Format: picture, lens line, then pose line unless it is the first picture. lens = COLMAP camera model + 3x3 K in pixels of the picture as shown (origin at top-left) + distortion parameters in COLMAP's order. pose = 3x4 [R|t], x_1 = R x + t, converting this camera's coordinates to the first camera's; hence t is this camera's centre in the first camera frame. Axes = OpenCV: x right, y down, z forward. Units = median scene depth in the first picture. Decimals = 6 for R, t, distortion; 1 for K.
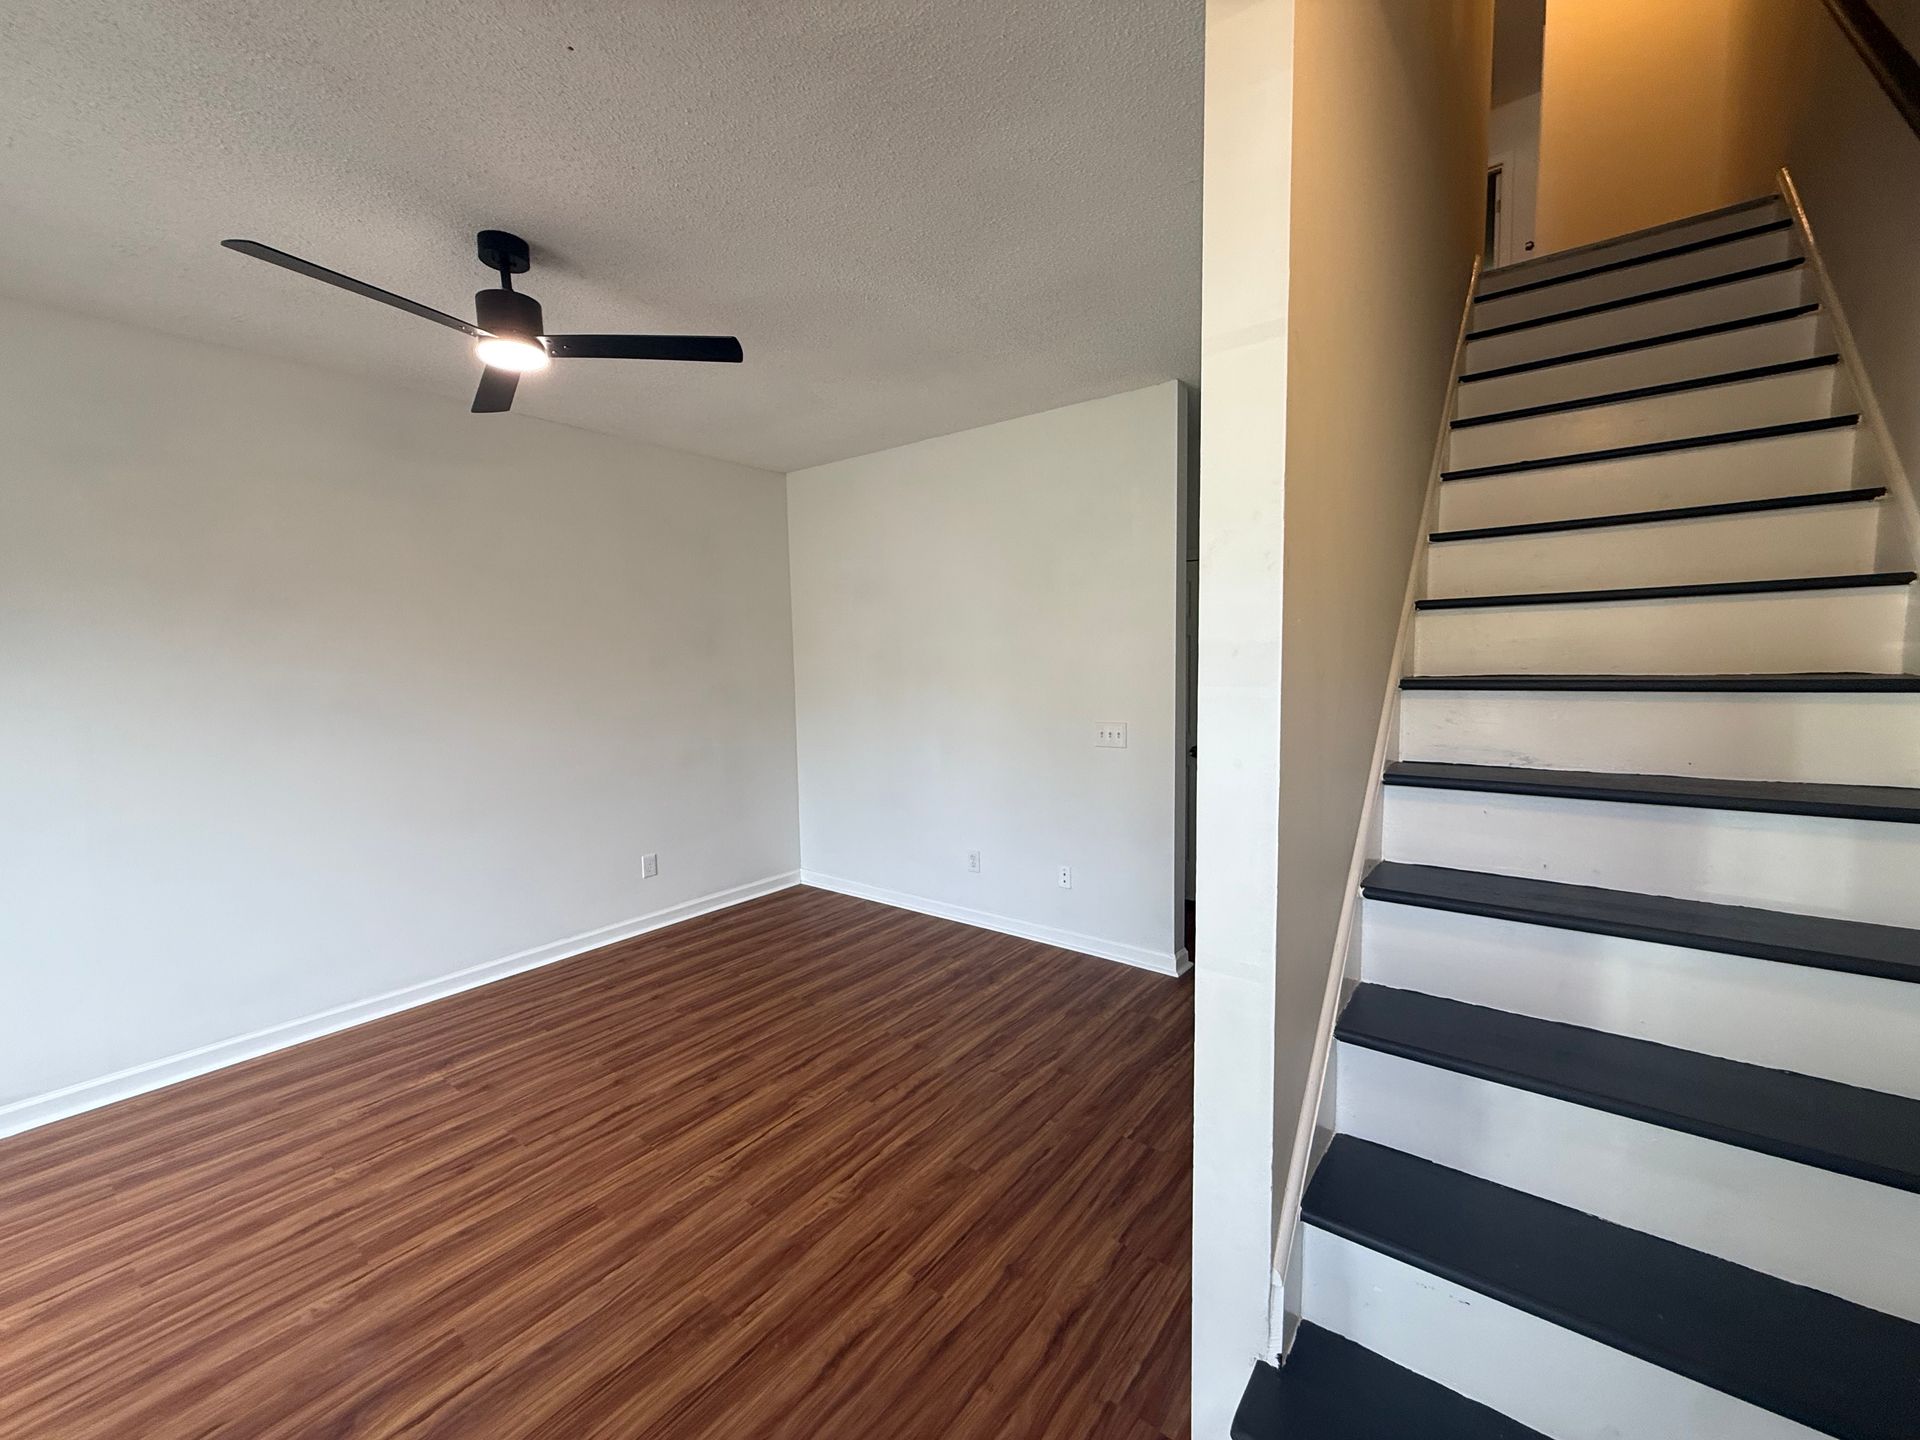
lens RADIAL K [[771.4, 0, 961.5], [0, 771.4, 719.0], [0, 0, 1]] dist [-0.000583, 0.000119]
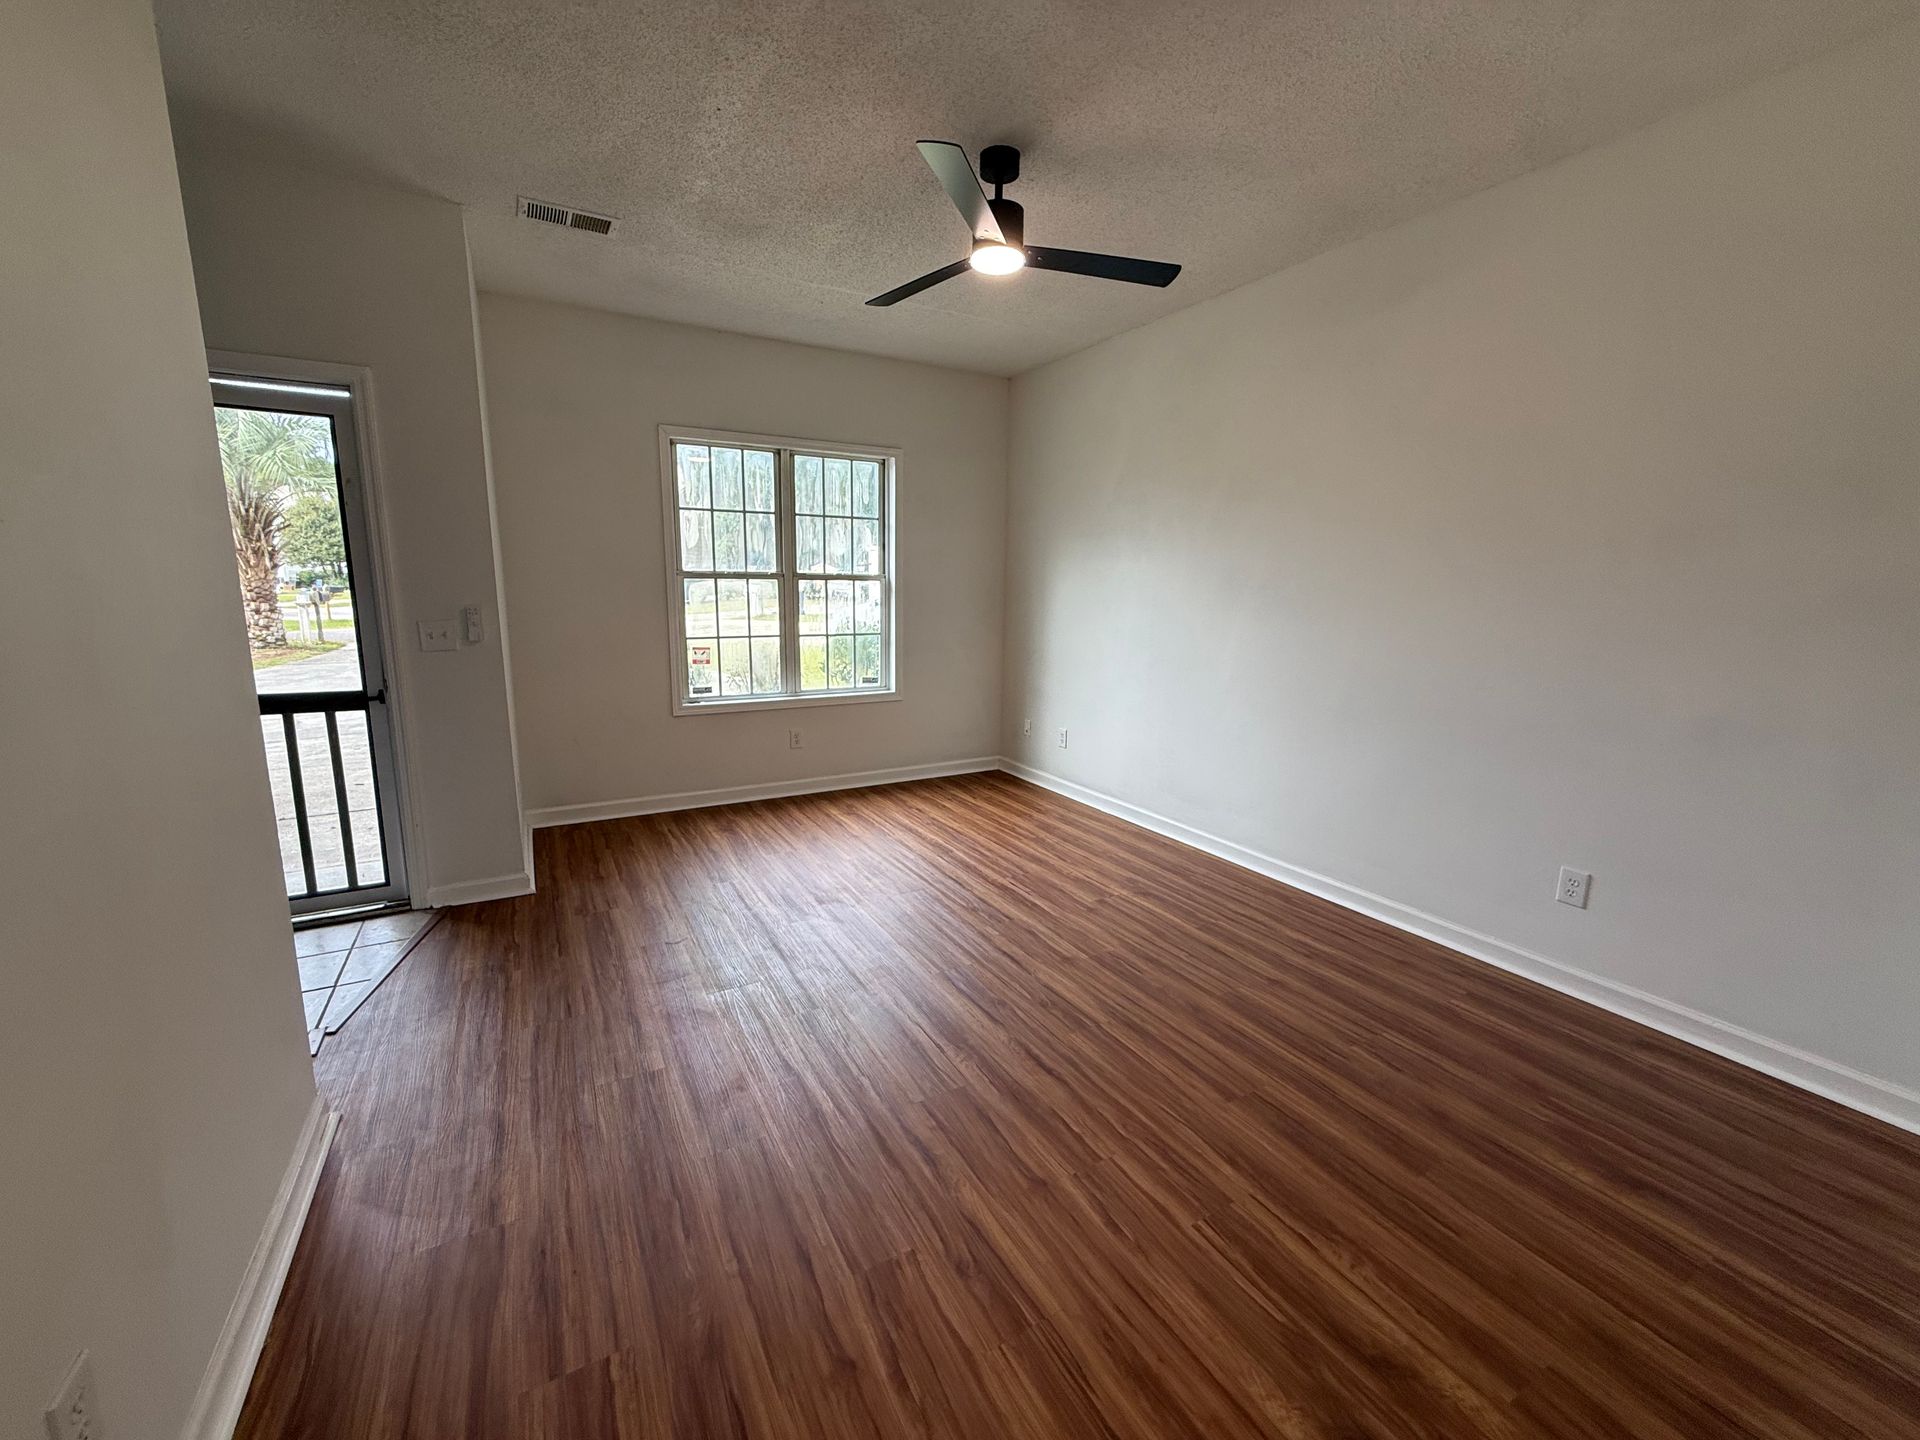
lens RADIAL K [[771.4, 0, 948.0], [0, 771.4, 714.7], [0, 0, 1]] dist [-0.000583, 0.000119]
pose [[-0.408734, 0.164349, -0.897734, 0.513324], [-0.078820, 0.973620, 0.214128, -0.047244], [0.909243, 0.158281, -0.384998, 1.297324]]
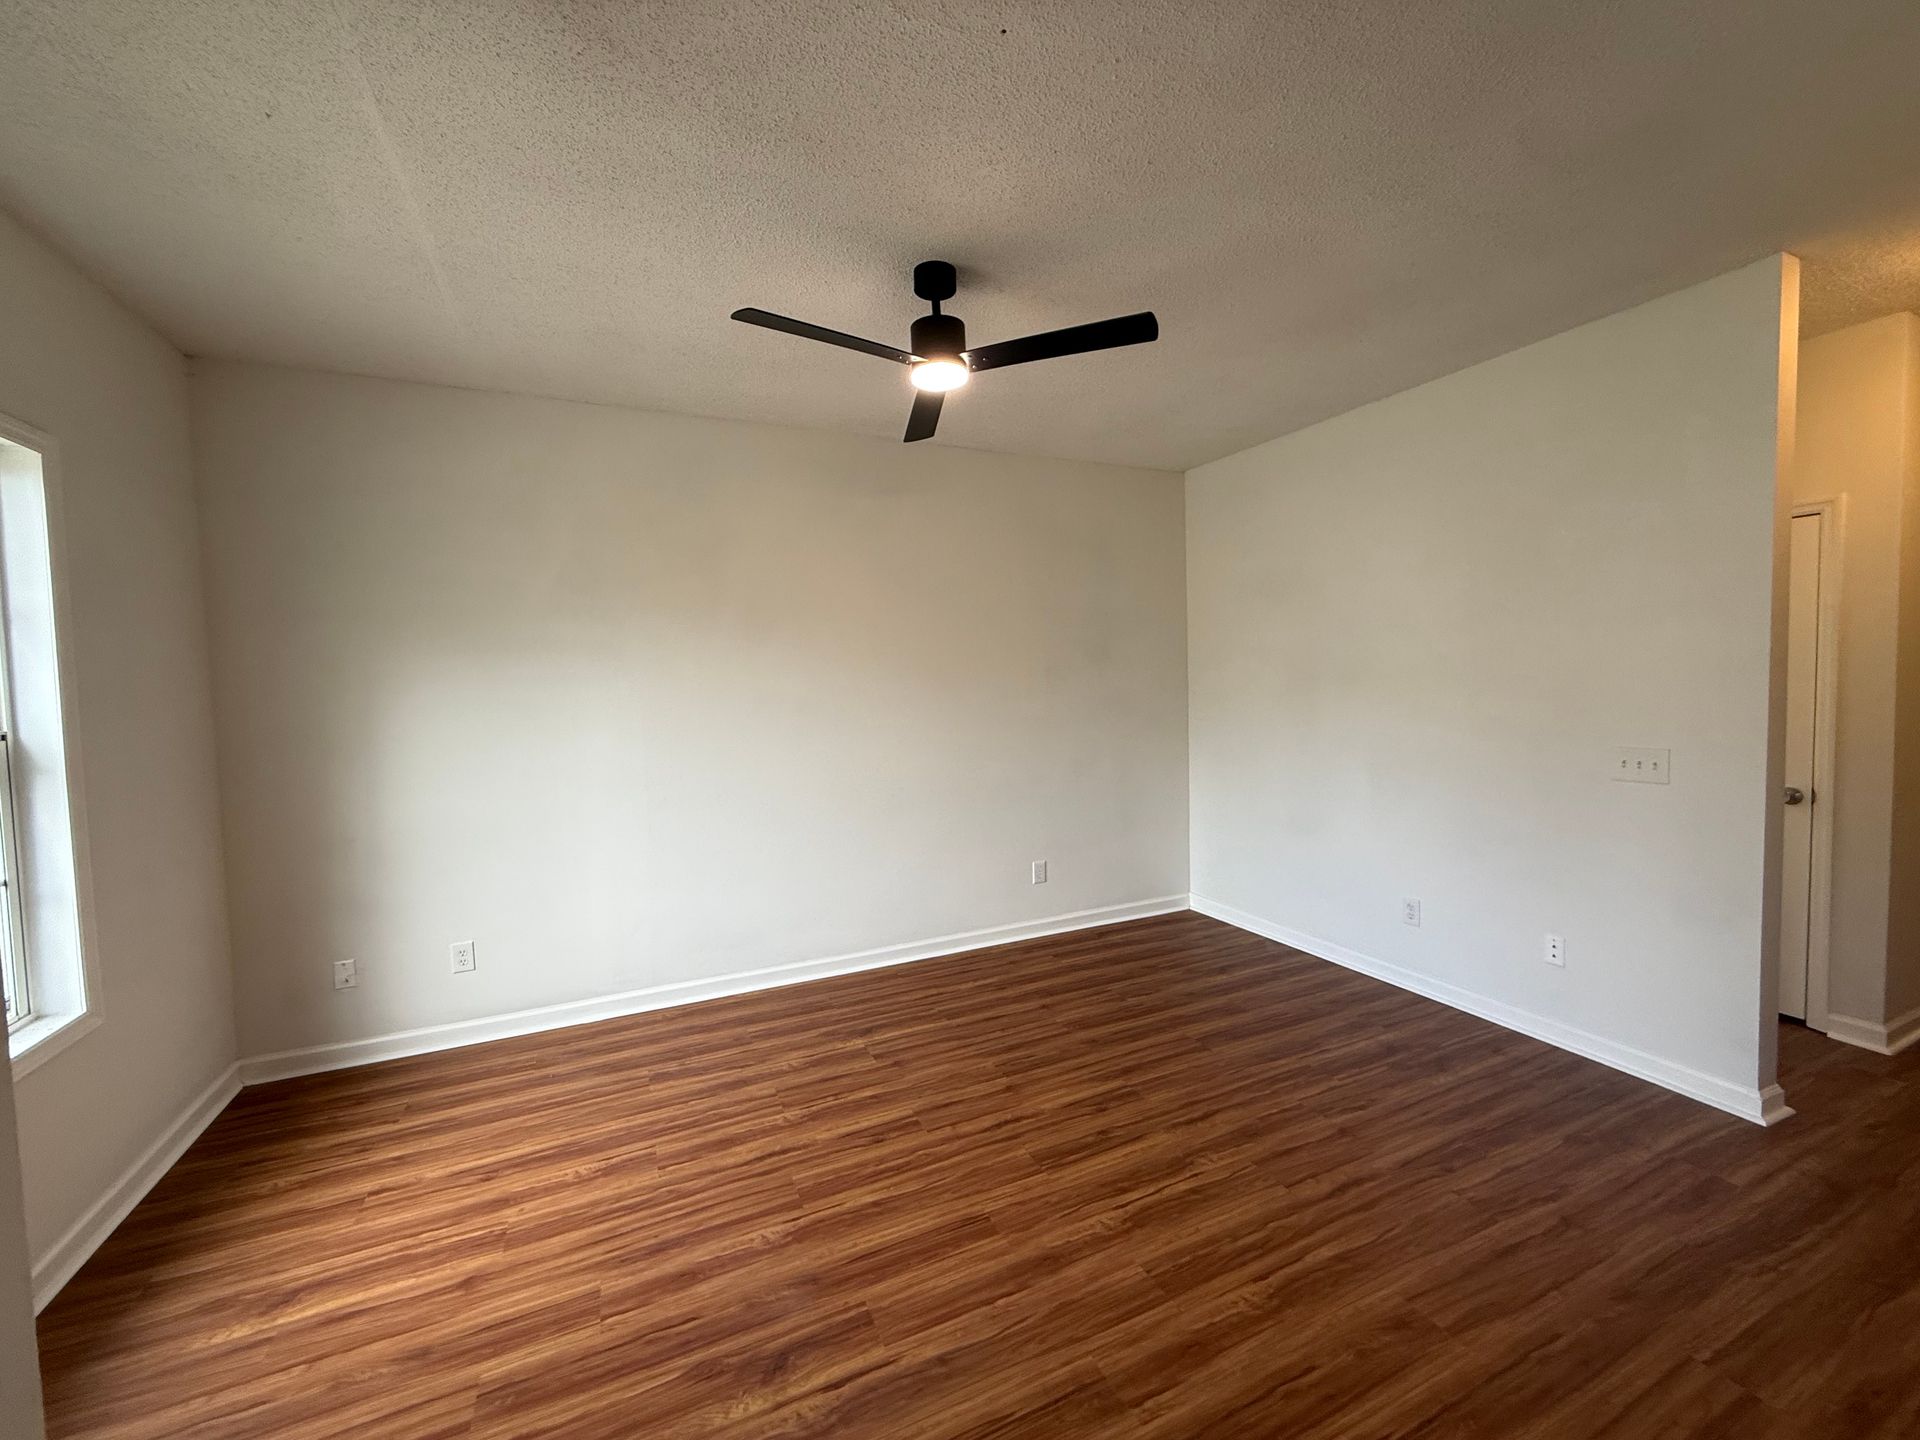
lens RADIAL K [[771.4, 0, 951.9], [0, 771.4, 717.6], [0, 0, 1]] dist [-0.000583, 0.000119]
pose [[0.881423, 0.018655, -0.471959, -0.052461], [-0.028438, 0.999503, -0.013604, 0.007003], [0.471470, 0.025413, 0.881516, 0.078395]]
